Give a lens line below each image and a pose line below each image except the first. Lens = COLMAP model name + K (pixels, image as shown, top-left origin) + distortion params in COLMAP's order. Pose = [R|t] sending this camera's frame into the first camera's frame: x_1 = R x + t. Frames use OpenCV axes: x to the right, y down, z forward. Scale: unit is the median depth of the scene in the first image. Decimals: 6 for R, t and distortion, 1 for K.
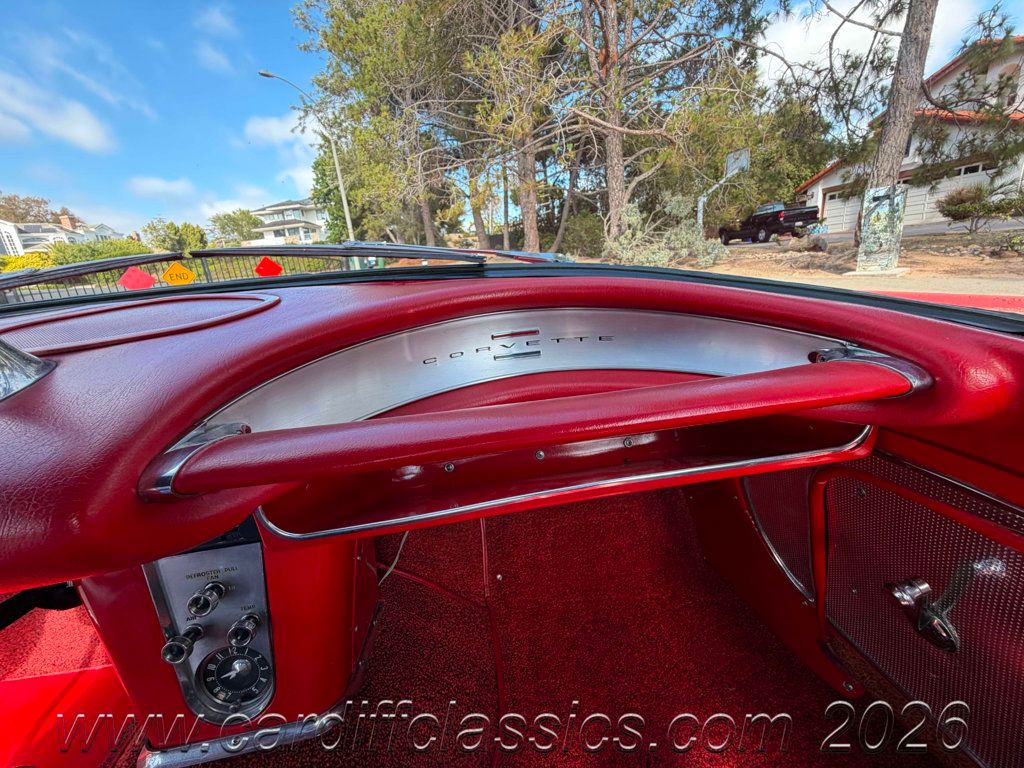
lens RADIAL K [[407.4, 0, 507.1], [0, 407.4, 387.7], [0, 0, 1]] dist [-0.005130, 0.000071]
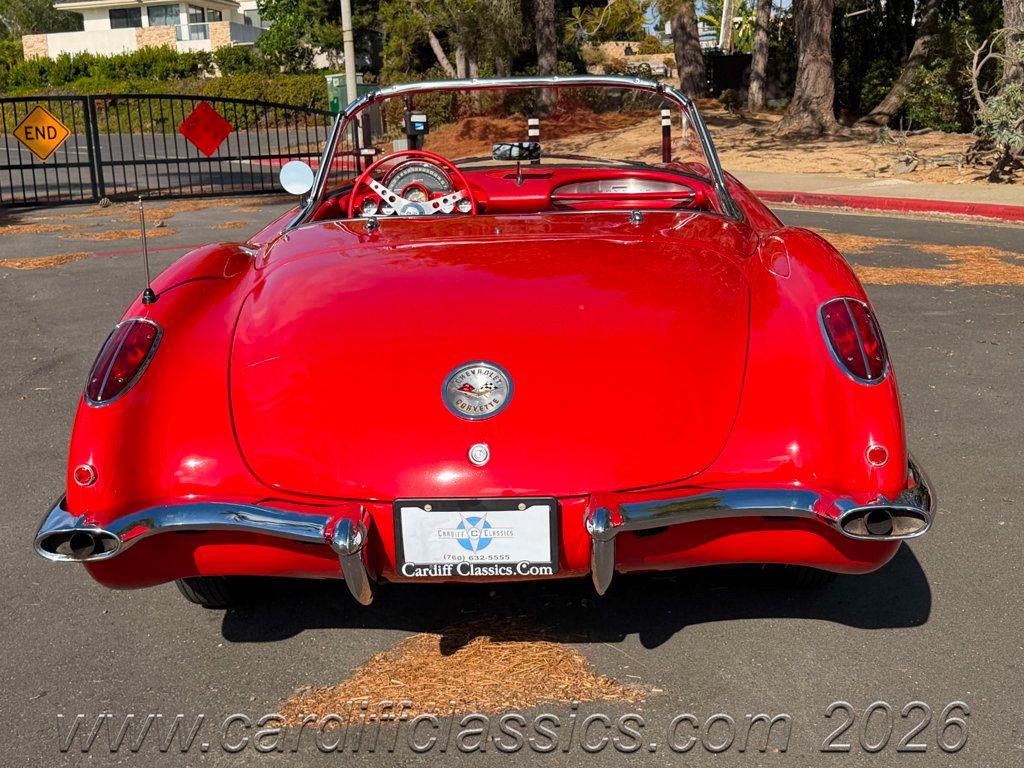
lens RADIAL K [[1369.2, 0, 512.6], [0, 1369.2, 408.2], [0, 0, 1]] dist [0.097053, 0.000000]
pose [[0.980789, 0.087326, -0.174435, 0.052033], [-0.103560, 0.990878, -0.086231, 0.106814], [0.165314, 0.102639, 0.980886, -0.391393]]
